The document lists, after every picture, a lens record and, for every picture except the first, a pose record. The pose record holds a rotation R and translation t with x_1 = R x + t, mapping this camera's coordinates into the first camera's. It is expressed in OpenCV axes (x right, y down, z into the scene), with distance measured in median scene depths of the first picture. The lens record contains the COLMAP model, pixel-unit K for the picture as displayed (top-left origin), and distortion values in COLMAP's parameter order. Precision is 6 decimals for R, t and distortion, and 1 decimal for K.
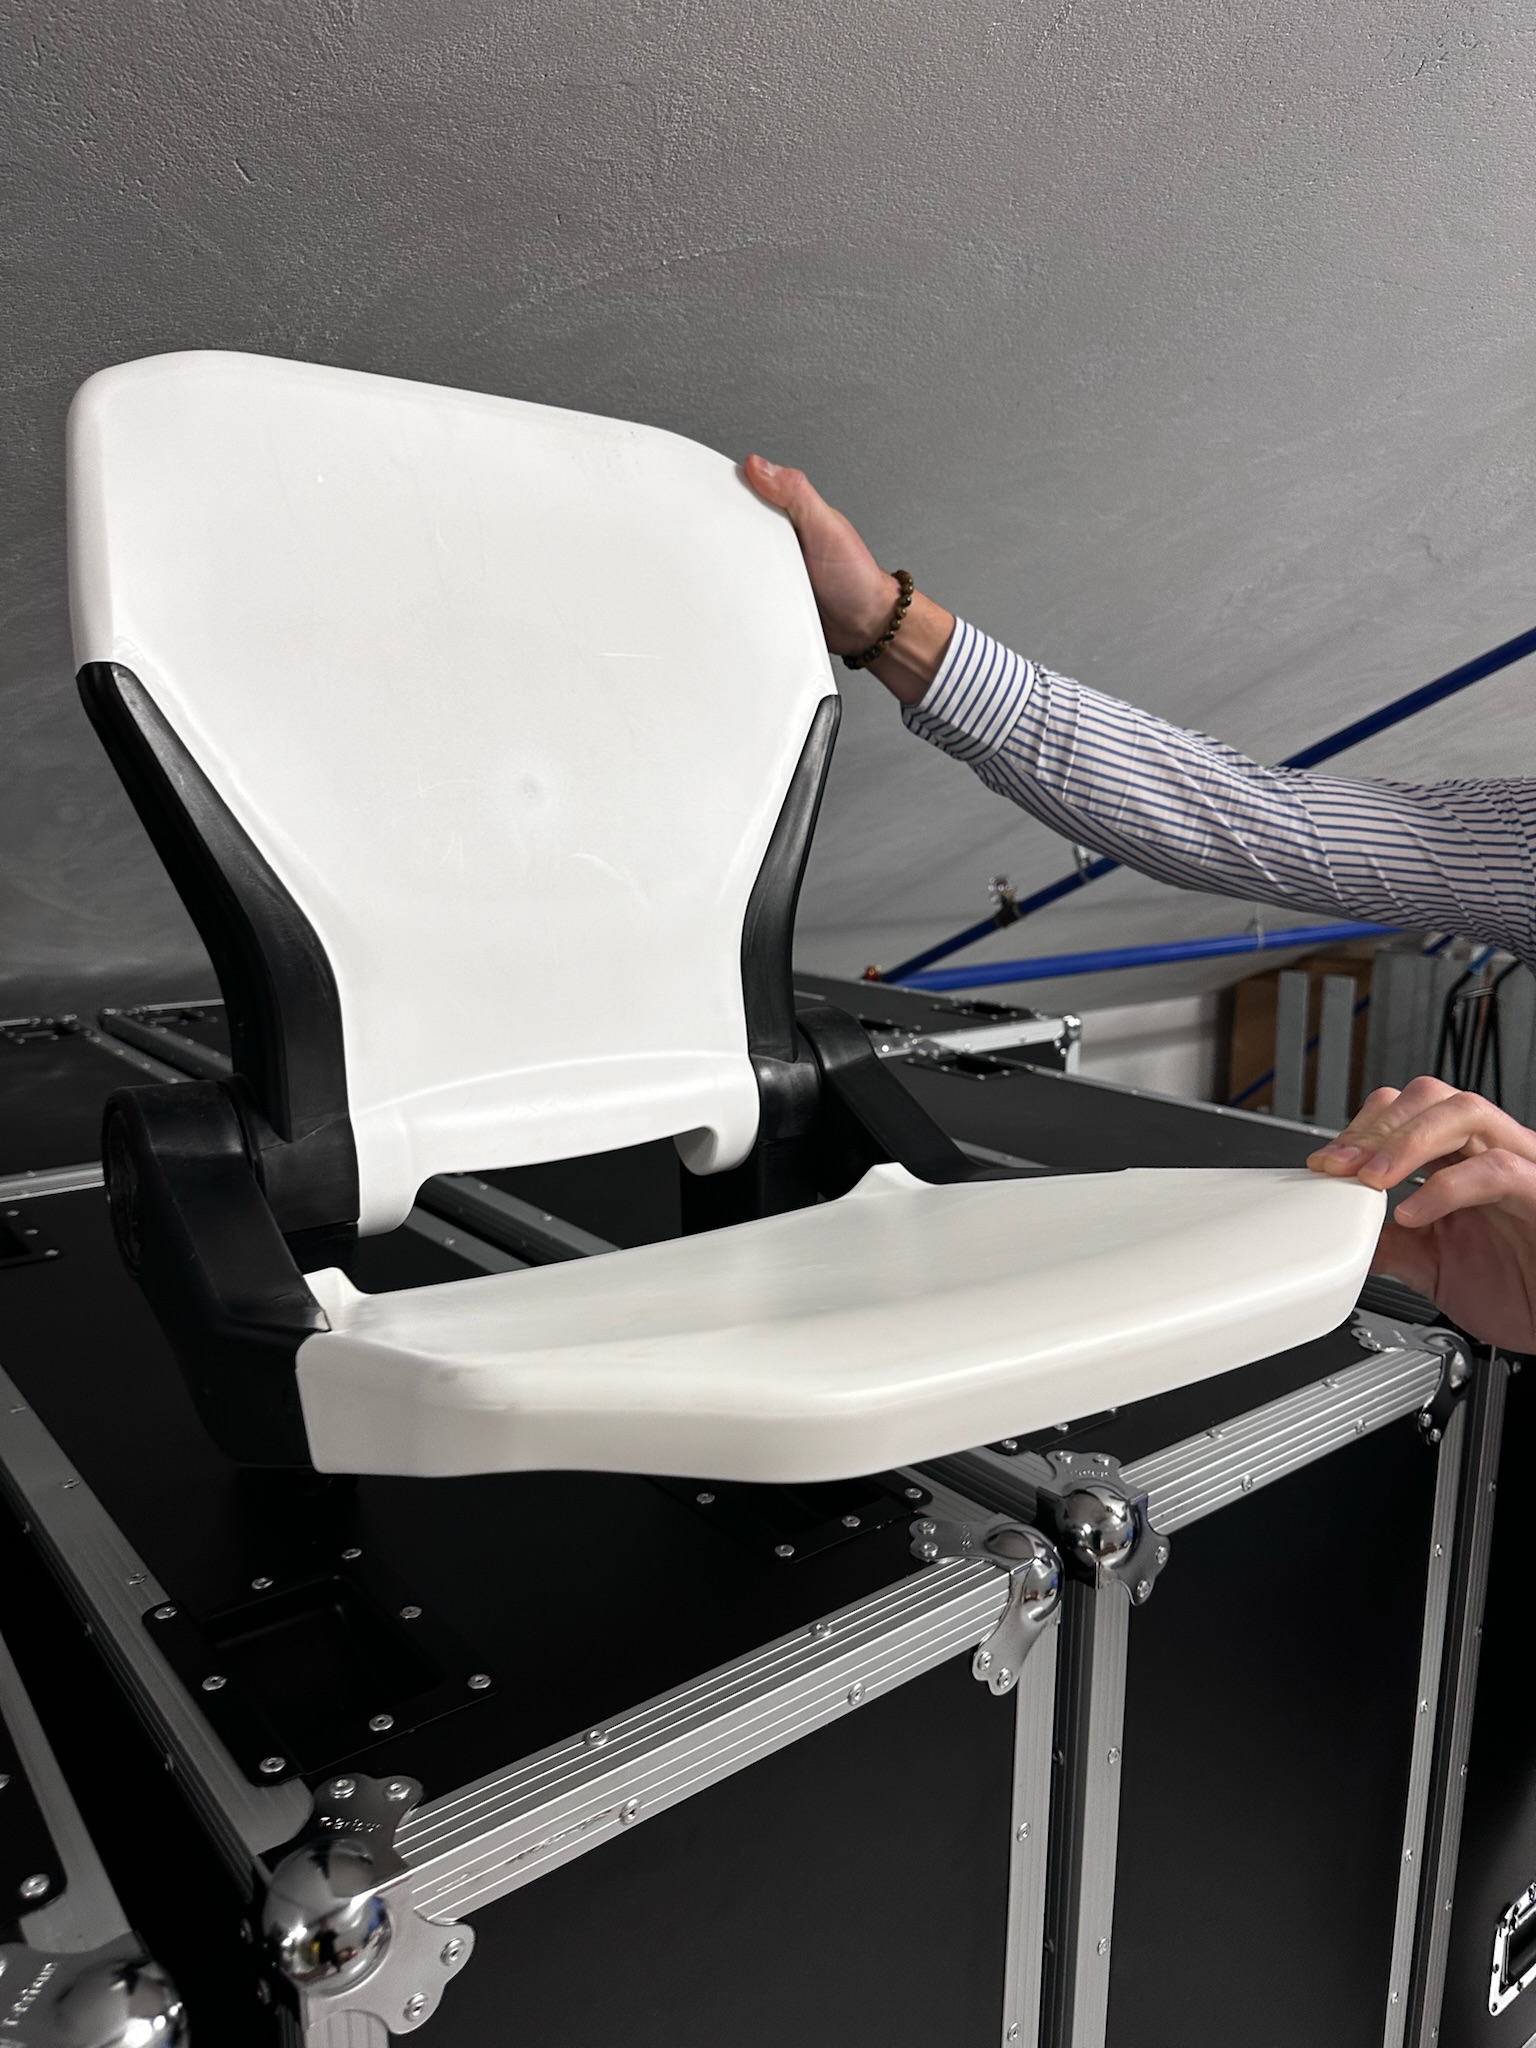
lens RADIAL K [[1490.5, 0, 771.1], [0, 1490.5, 1033.2], [0, 0, 1]] dist [0.033515, -0.043665]
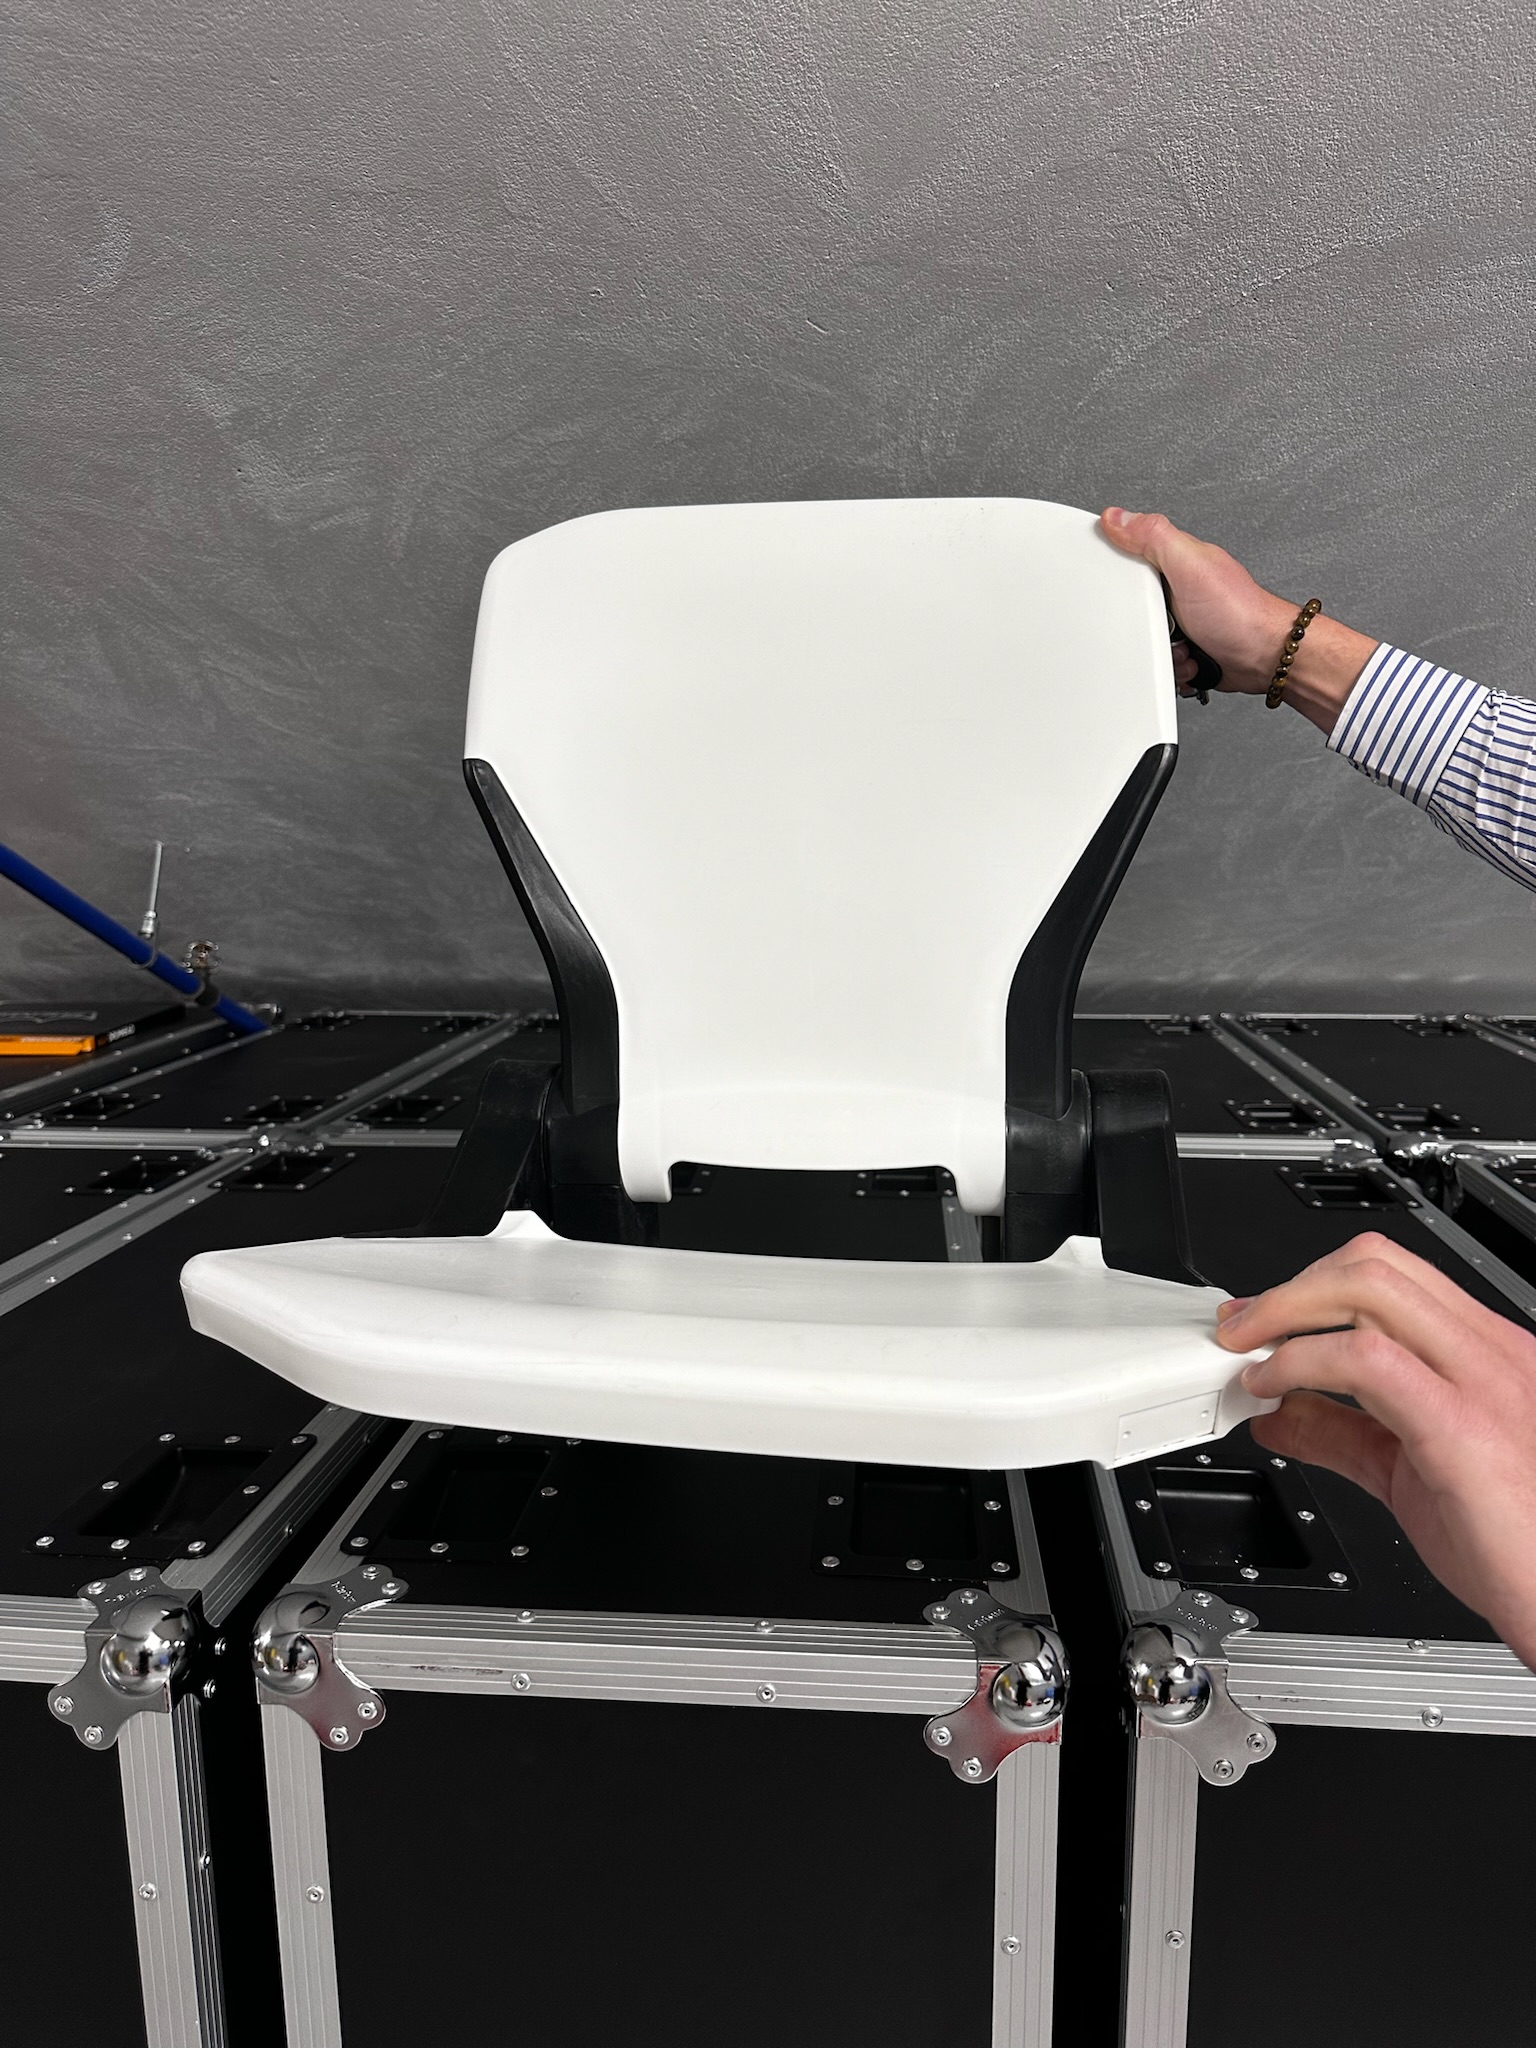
lens RADIAL K [[1461.8, 0, 741.6], [0, 1461.8, 1028.8], [0, 0, 1]] dist [-0.005522, -0.006575]
pose [[0.706318, 0.102889, -0.700377, 0.474231], [-0.109283, 0.993369, 0.035722, -0.044527], [0.699408, 0.051308, 0.712879, 0.140849]]
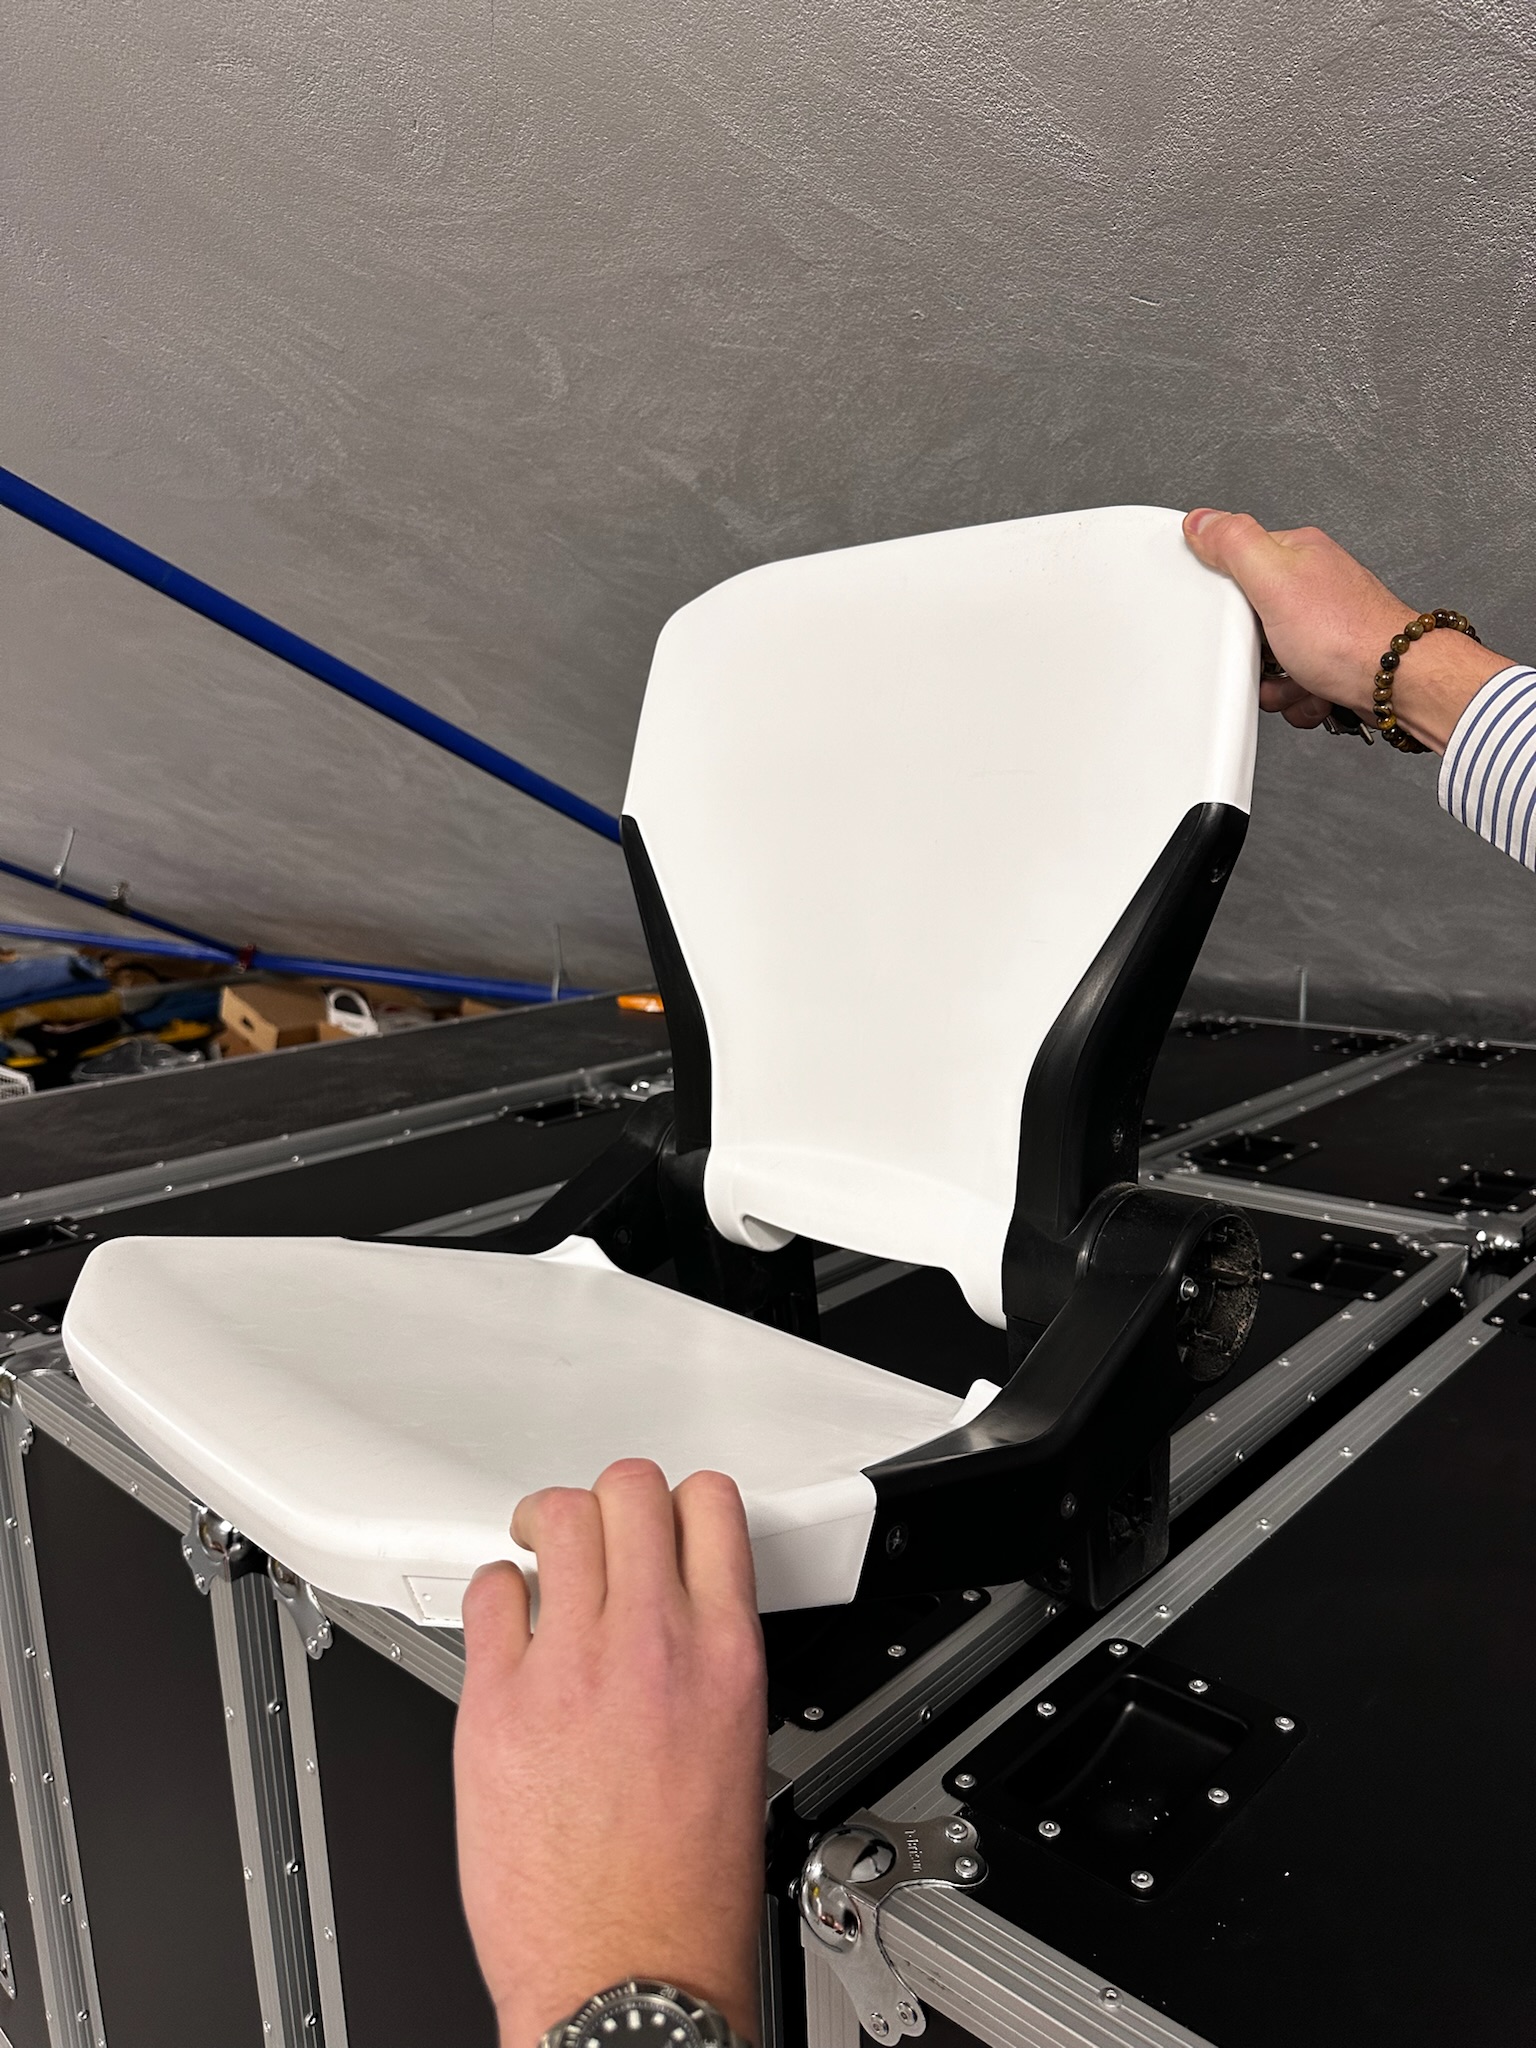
lens RADIAL K [[1458.9, 0, 768.0], [0, 1458.9, 1024.0], [0, 0, 1]] dist [-0.007084, -0.006938]
pose [[0.140149, 0.160919, -0.976966, 0.688030], [-0.137266, 0.980335, 0.141782, -0.171837], [0.980569, 0.114233, 0.159482, 0.609050]]
